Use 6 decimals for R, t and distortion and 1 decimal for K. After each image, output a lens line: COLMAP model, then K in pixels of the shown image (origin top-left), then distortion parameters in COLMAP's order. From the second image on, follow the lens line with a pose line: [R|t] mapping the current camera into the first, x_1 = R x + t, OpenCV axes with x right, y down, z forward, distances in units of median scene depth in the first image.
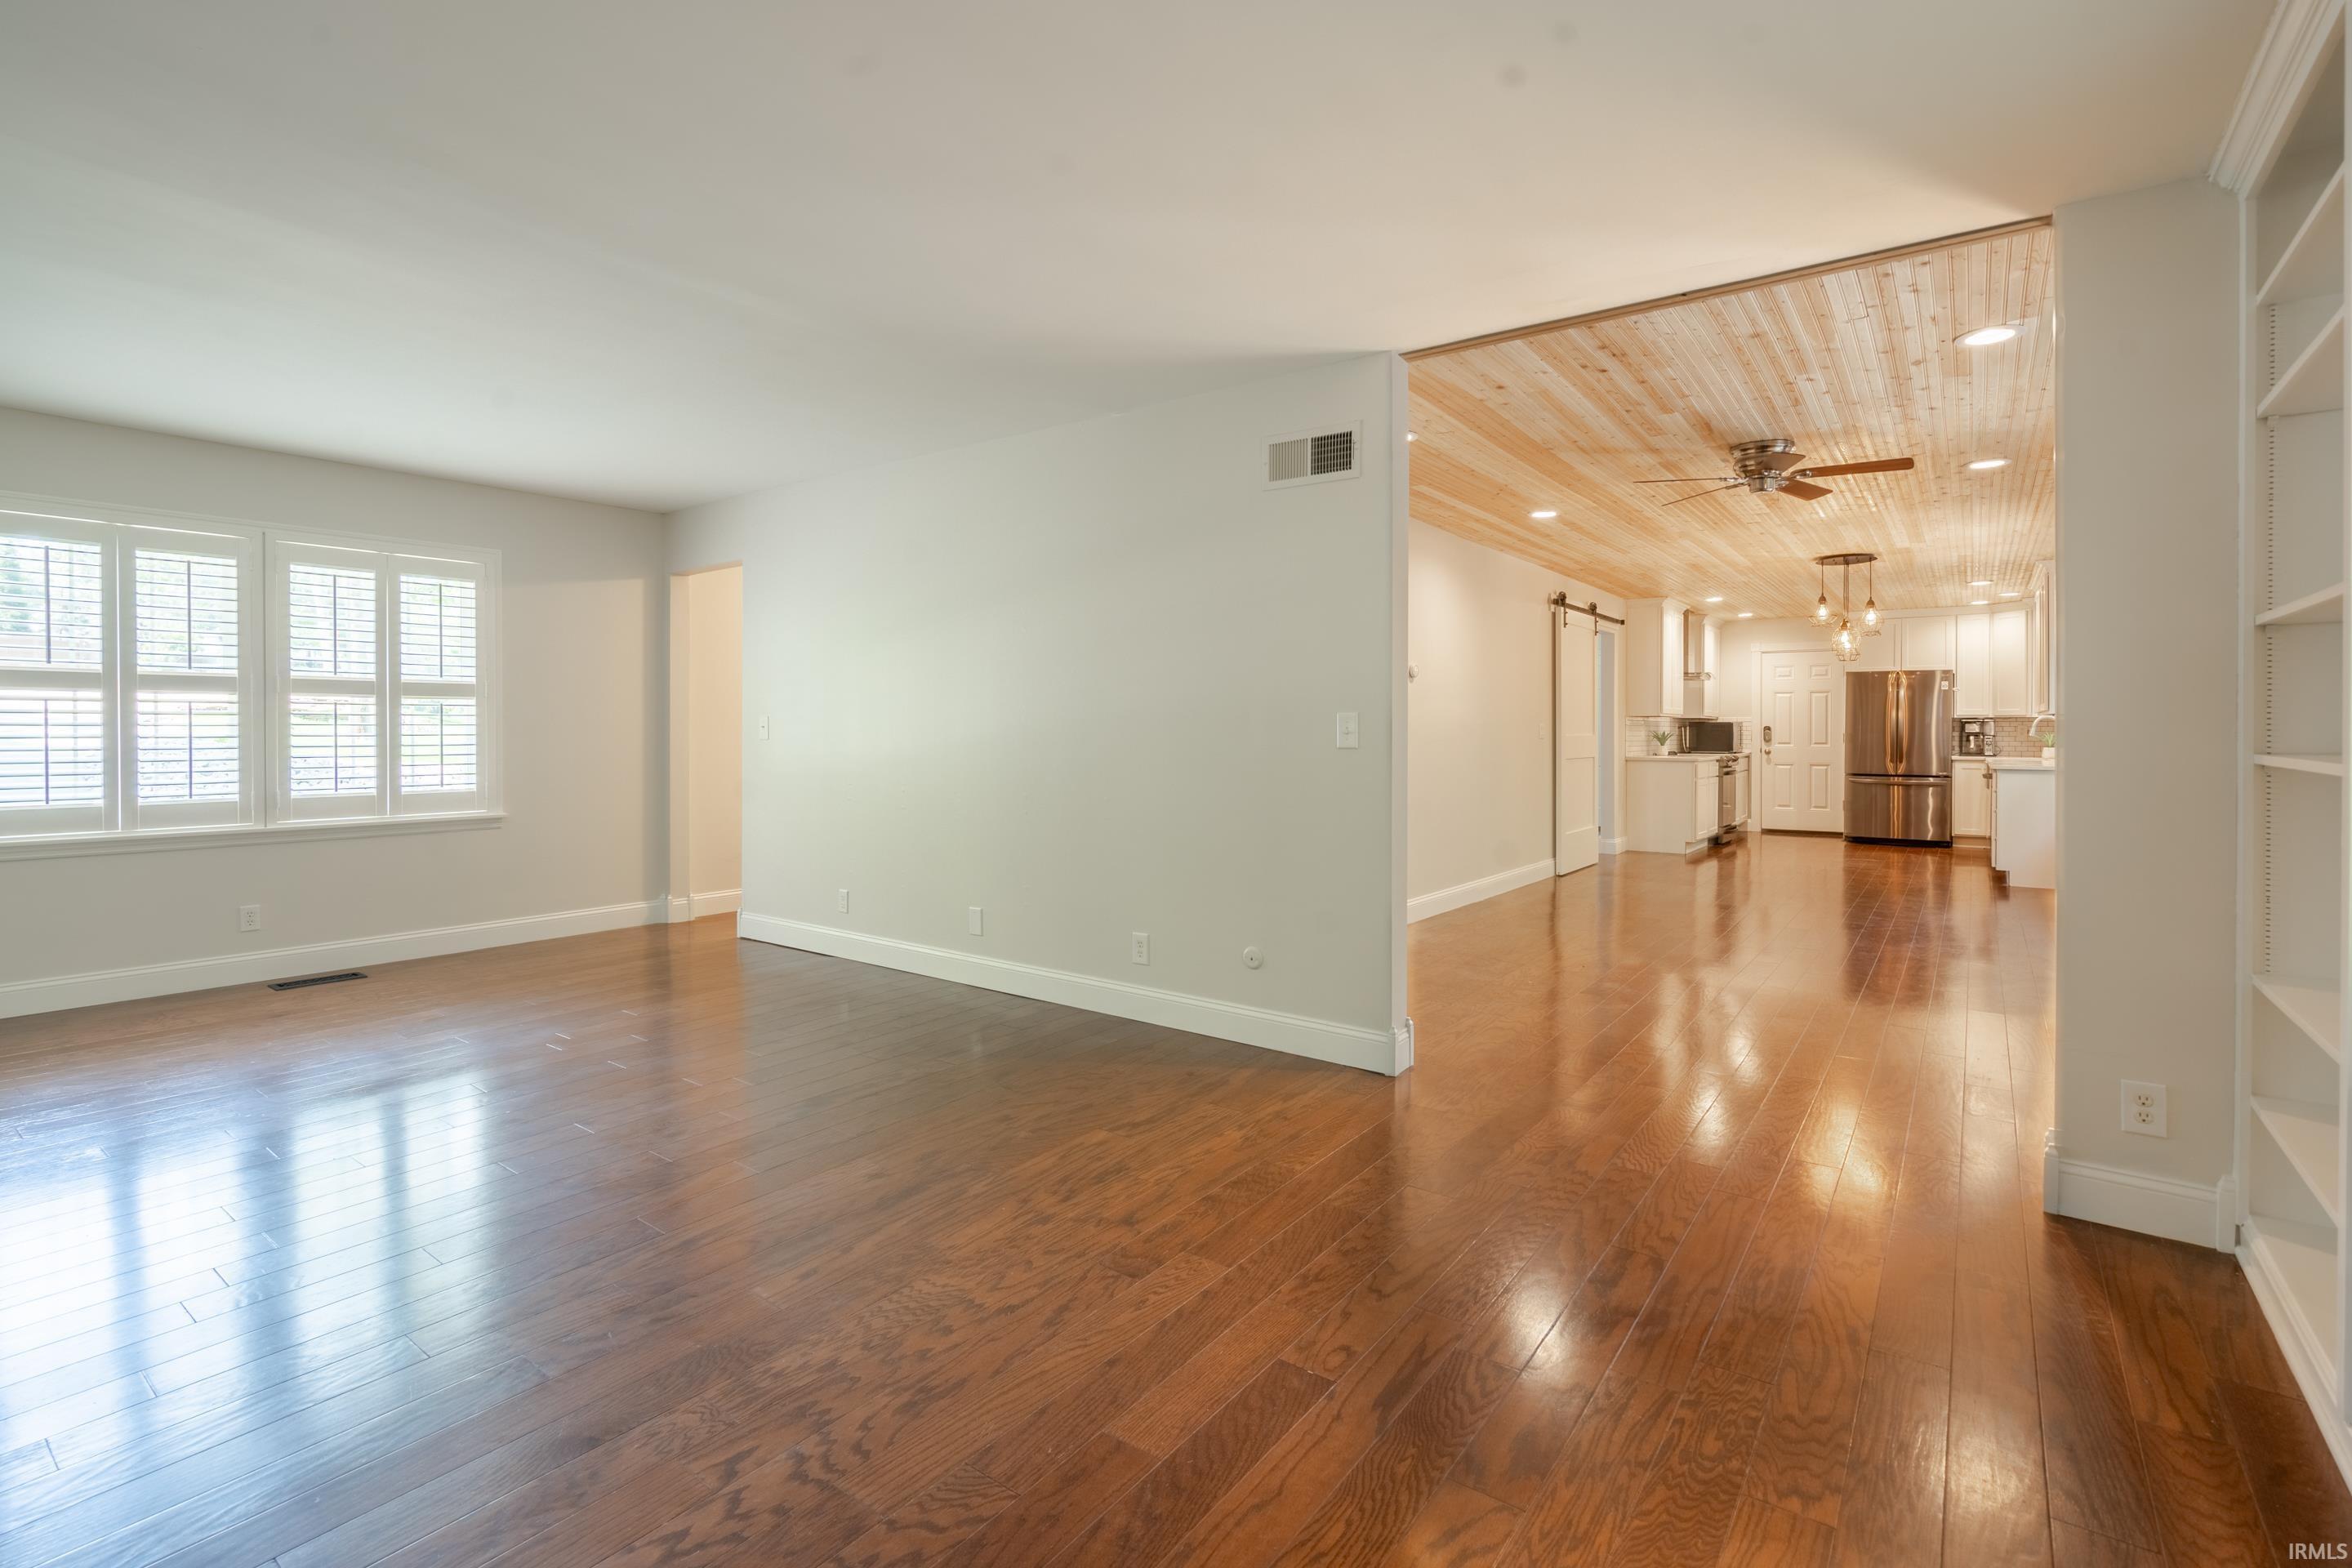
lens RADIAL K [[1096.2, 0, 1172.1], [0, 1096.2, 727.9], [0, 0, 1]] dist [-0.004013, -0.000095]
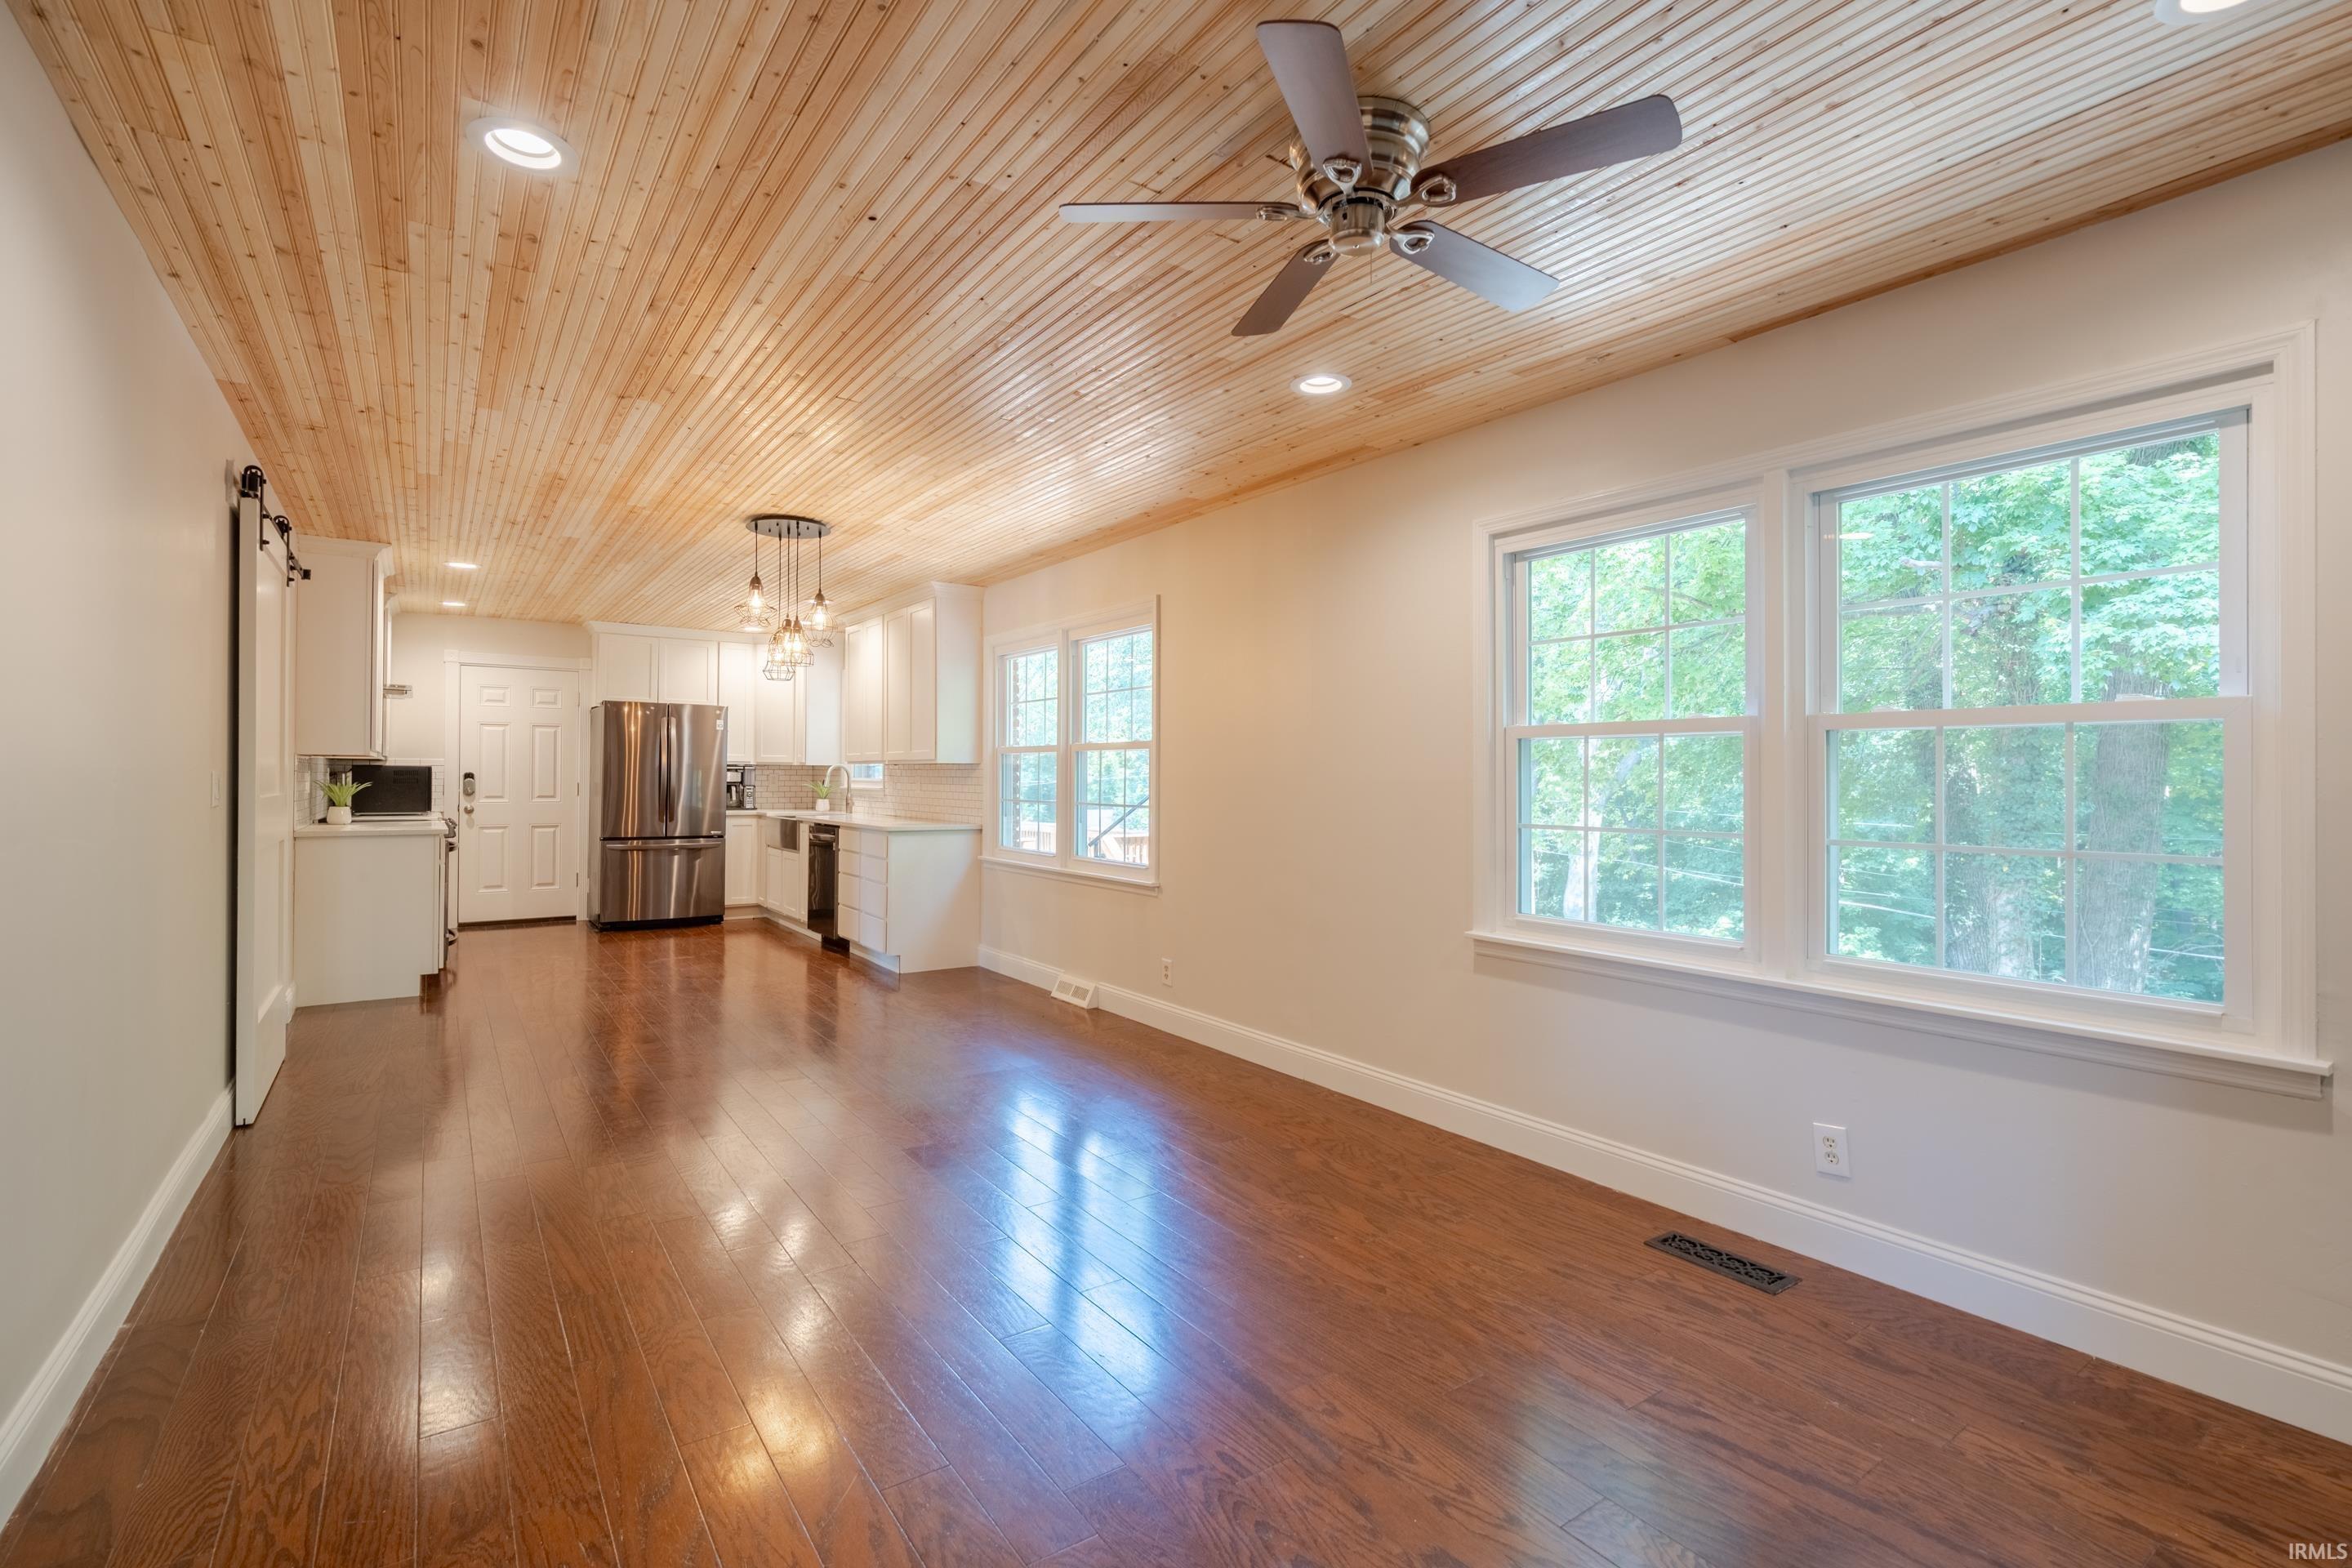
lens RADIAL K [[1062.1, 0, 1190.5], [0, 1062.1, 770.4], [0, 0, 1]] dist [-0.004167, -0.000301]
pose [[0.310572, 0.006892, 0.950525, 0.060015], [-0.008271, 0.999955, -0.004548, -0.004169], [-0.950514, -0.006449, 0.310615, 0.414468]]
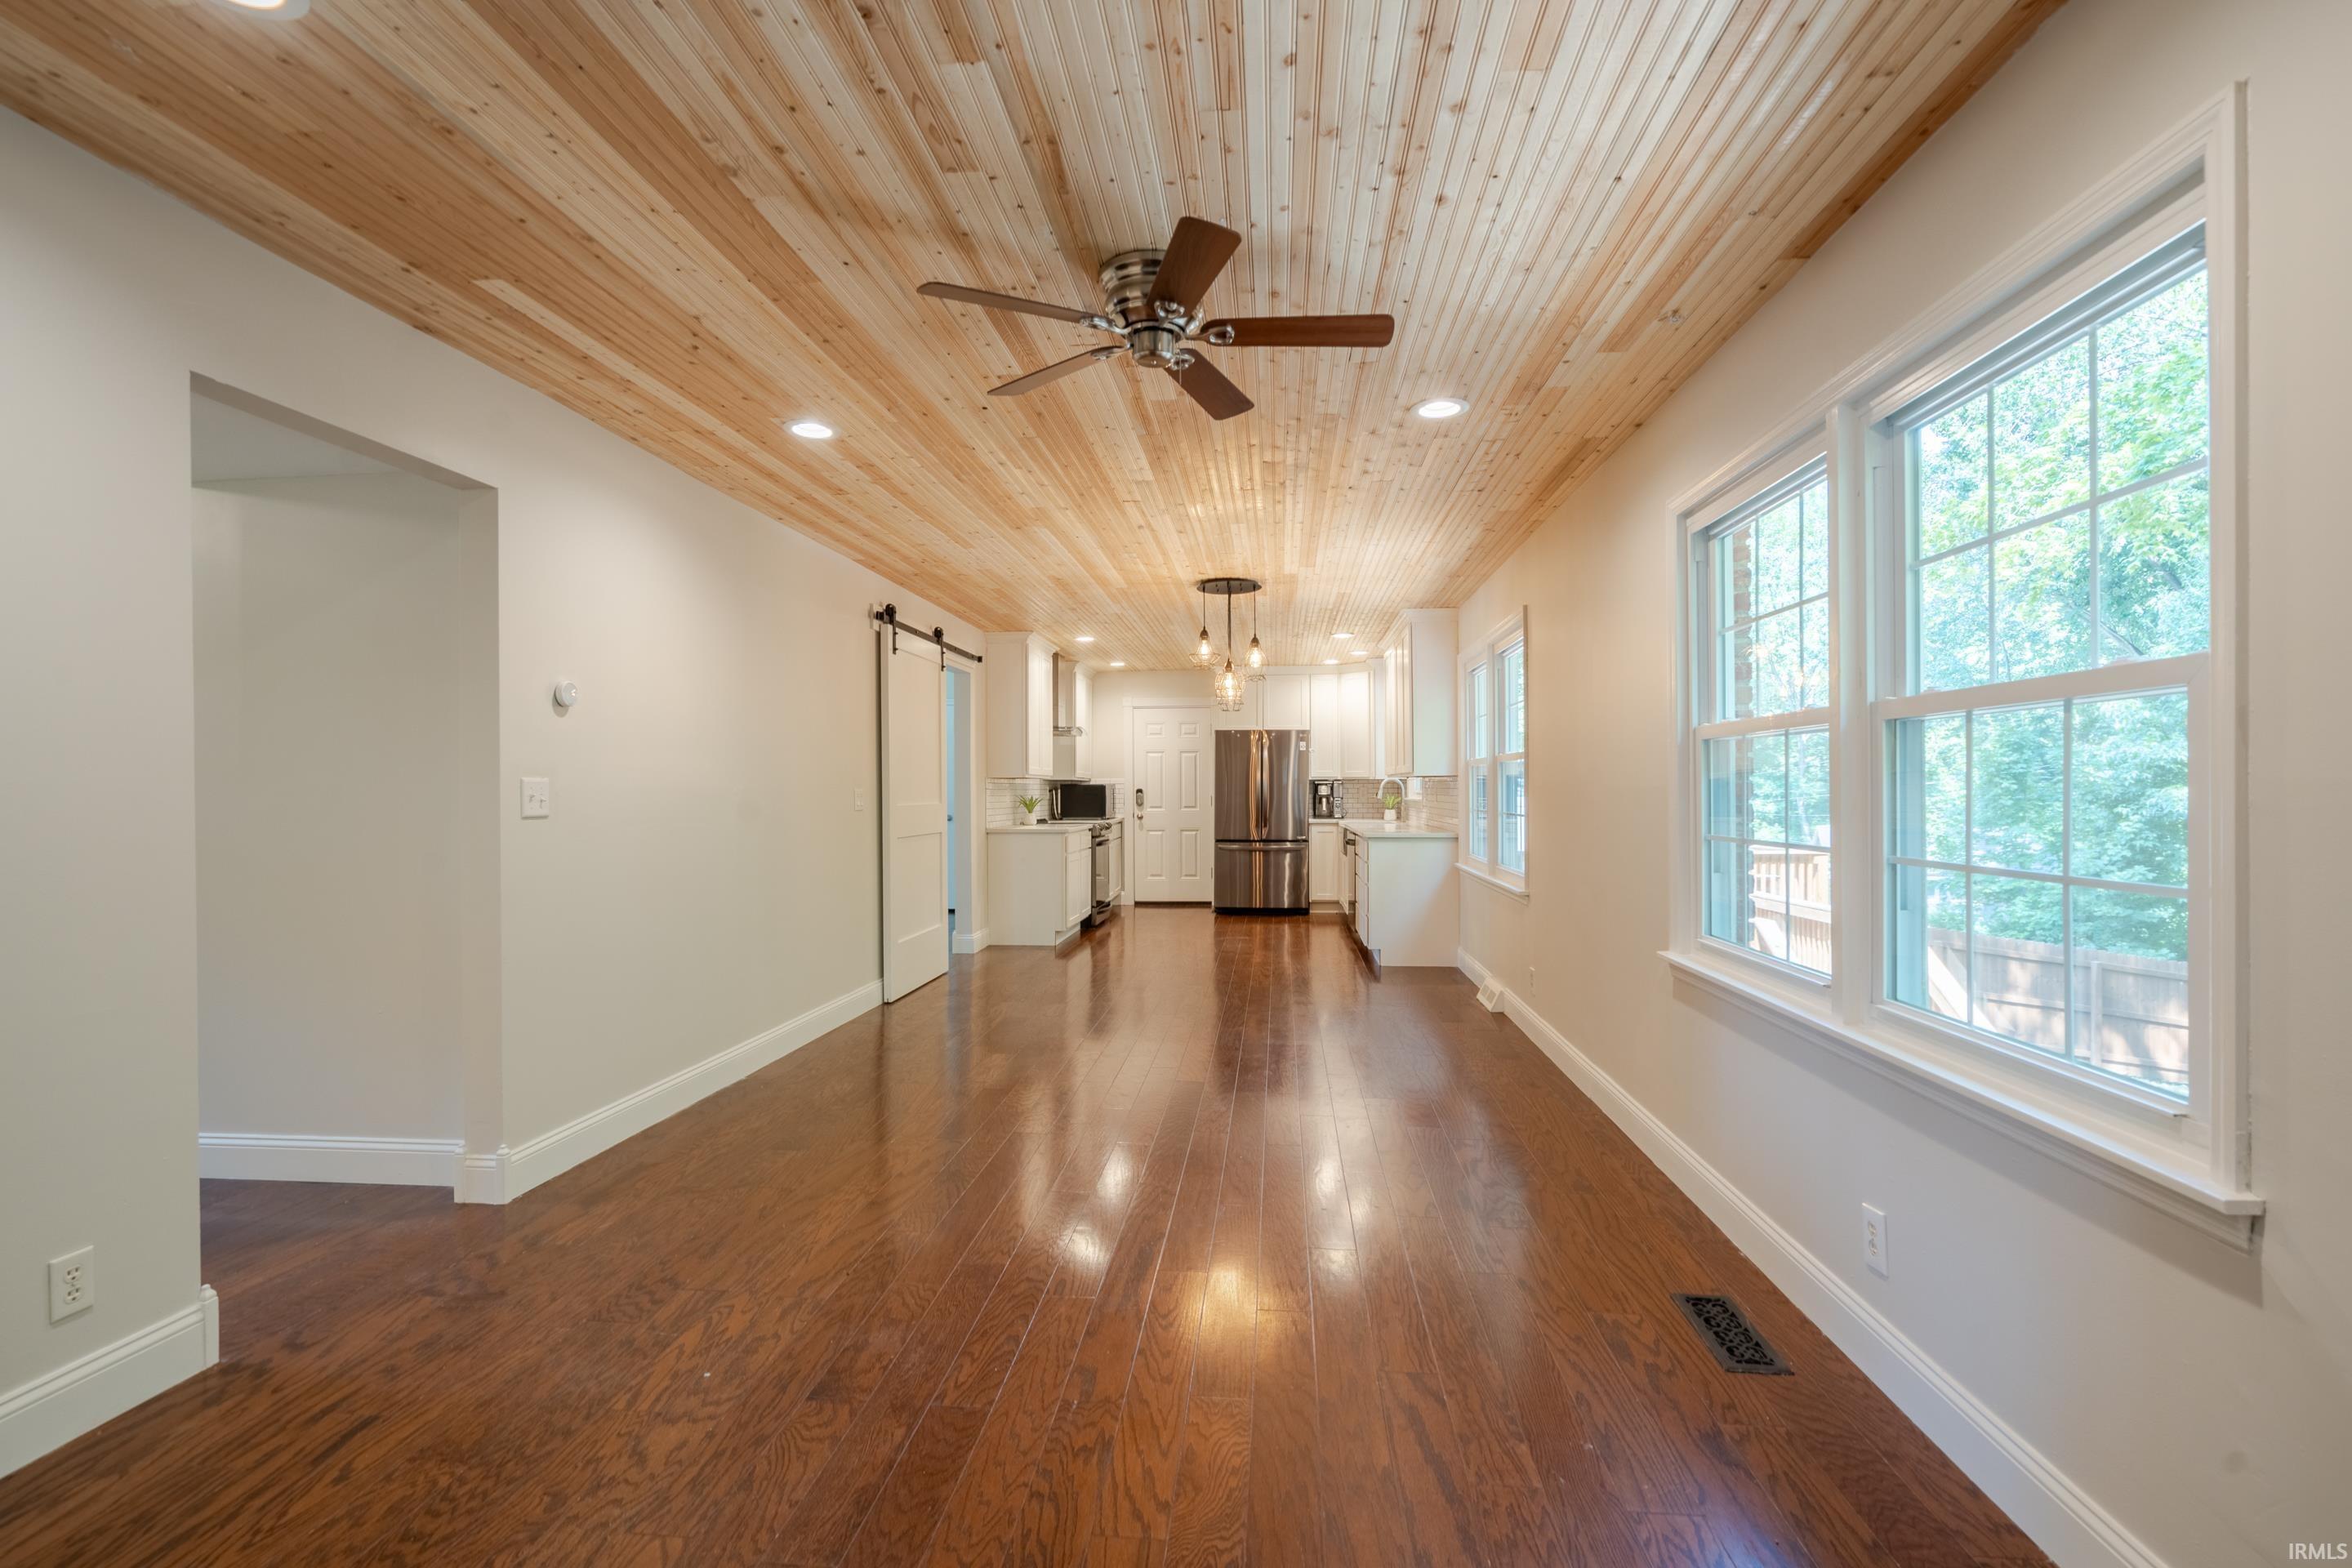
lens RADIAL K [[1076.7, 0, 1183.4], [0, 1076.7, 786.0], [0, 0, 1]] dist [-0.001393, 0.000254]
pose [[0.854903, -0.003330, 0.518777, 0.125026], [0.004099, 0.999992, -0.000336, -0.003739], [-0.518772, 0.002413, 0.854909, 0.243740]]
